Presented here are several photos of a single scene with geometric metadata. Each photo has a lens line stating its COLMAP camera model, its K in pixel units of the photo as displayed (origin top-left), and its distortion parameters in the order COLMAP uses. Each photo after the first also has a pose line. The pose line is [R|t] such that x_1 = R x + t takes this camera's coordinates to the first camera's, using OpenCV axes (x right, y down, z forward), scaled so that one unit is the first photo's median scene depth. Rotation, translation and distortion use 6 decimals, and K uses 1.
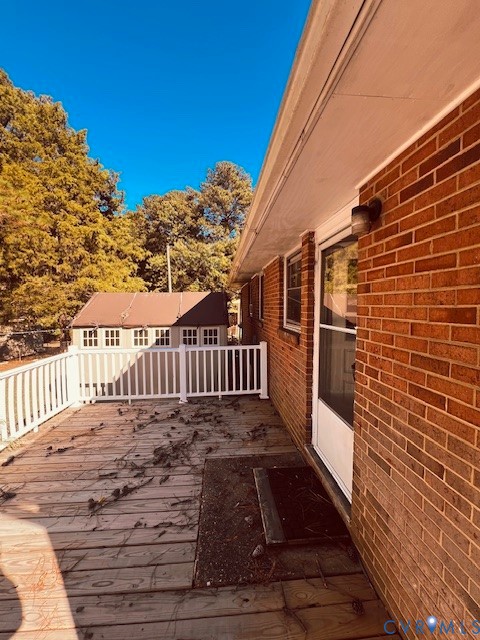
lens RADIAL K [[255.8, 0, 239.1], [0, 255.8, 318.8], [0, 0, 1]] dist [0.002742, -0.000183]
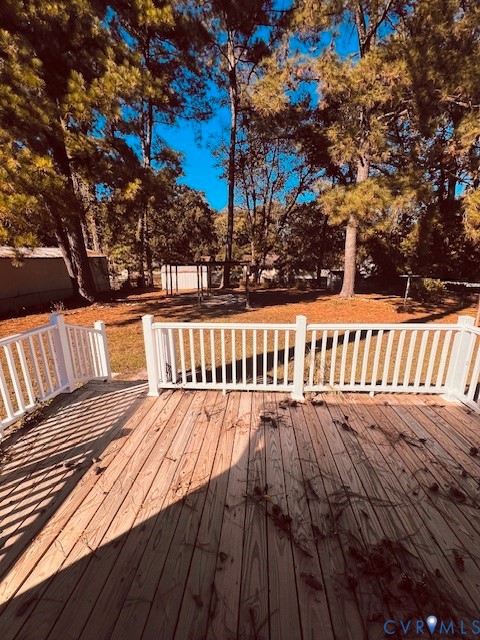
lens RADIAL K [[255.8, 0, 240.2], [0, 255.8, 321.4], [0, 0, 1]] dist [0.002742, -0.000183]
pose [[-0.133348, 0.252844, -0.958273, 0.115358], [-0.035462, 0.965072, 0.259573, -0.056542], [0.990435, 0.068596, -0.119724, 0.832826]]
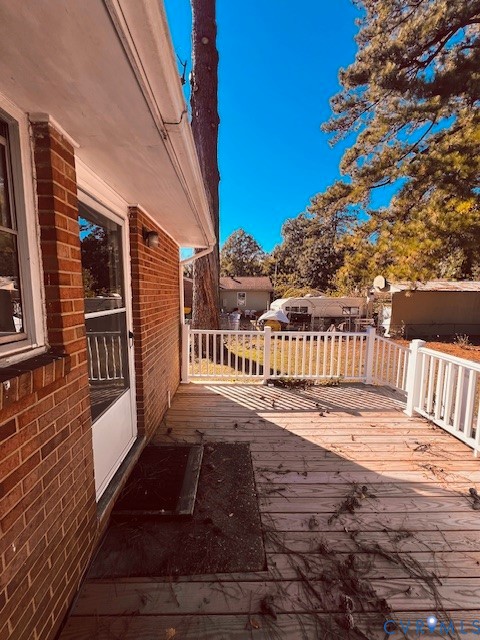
lens RADIAL K [[255.8, 0, 235.8], [0, 255.8, 320.8], [0, 0, 1]] dist [0.002742, -0.000183]
pose [[-0.999196, -0.004423, 0.039847, -0.091104], [0.002094, 0.986781, 0.162046, -0.068153], [-0.040037, 0.161999, -0.985978, 1.570751]]
